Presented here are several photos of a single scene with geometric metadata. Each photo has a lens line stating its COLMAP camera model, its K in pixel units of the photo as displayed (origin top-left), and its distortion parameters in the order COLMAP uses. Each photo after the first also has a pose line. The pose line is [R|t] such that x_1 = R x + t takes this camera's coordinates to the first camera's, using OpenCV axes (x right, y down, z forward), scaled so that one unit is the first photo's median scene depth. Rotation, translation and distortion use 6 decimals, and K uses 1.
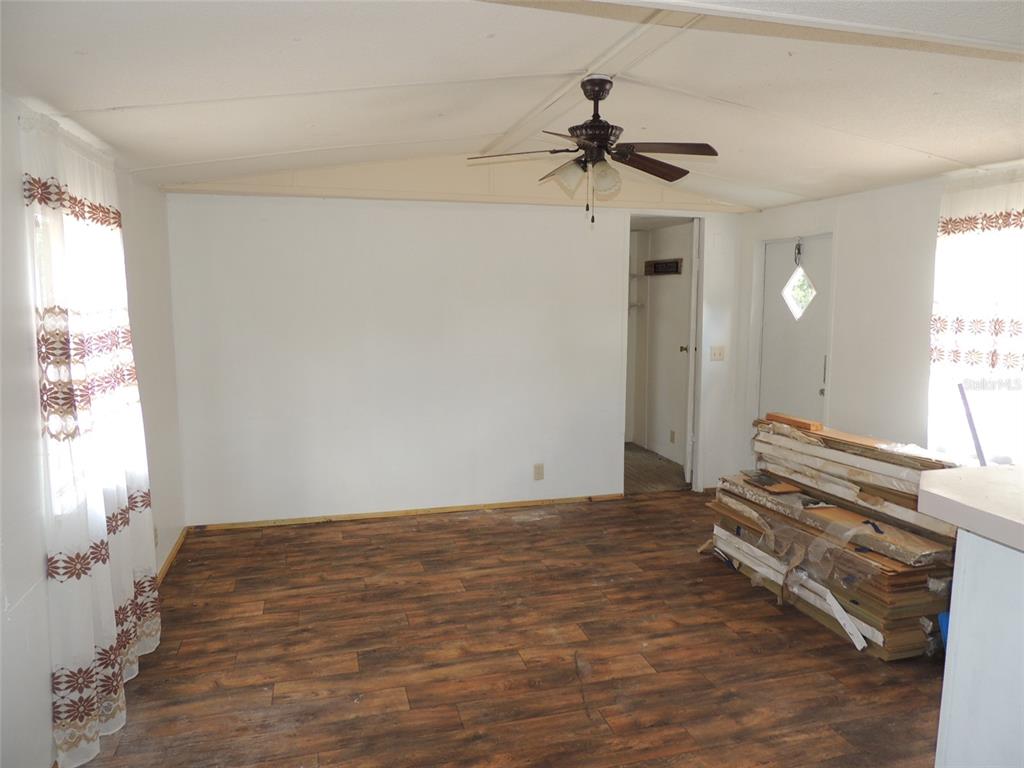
lens RADIAL K [[725.6, 0, 522.1], [0, 725.6, 382.4], [0, 0, 1]] dist [-0.027875, 0.008298]
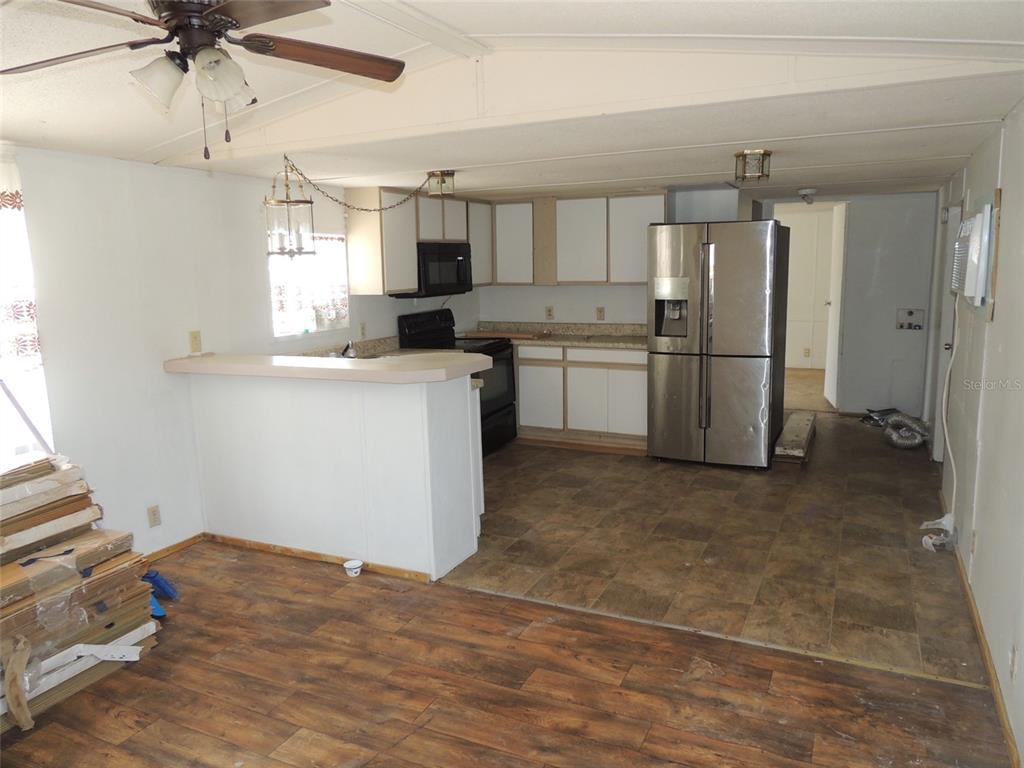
lens RADIAL K [[725.6, 0, 522.6], [0, 725.6, 378.7], [0, 0, 1]] dist [-0.027875, 0.008298]
pose [[-0.751434, -0.082049, 0.654687, -0.499661], [0.108730, 0.963274, 0.245520, -0.158544], [-0.650788, 0.255676, -0.714916, 1.281919]]
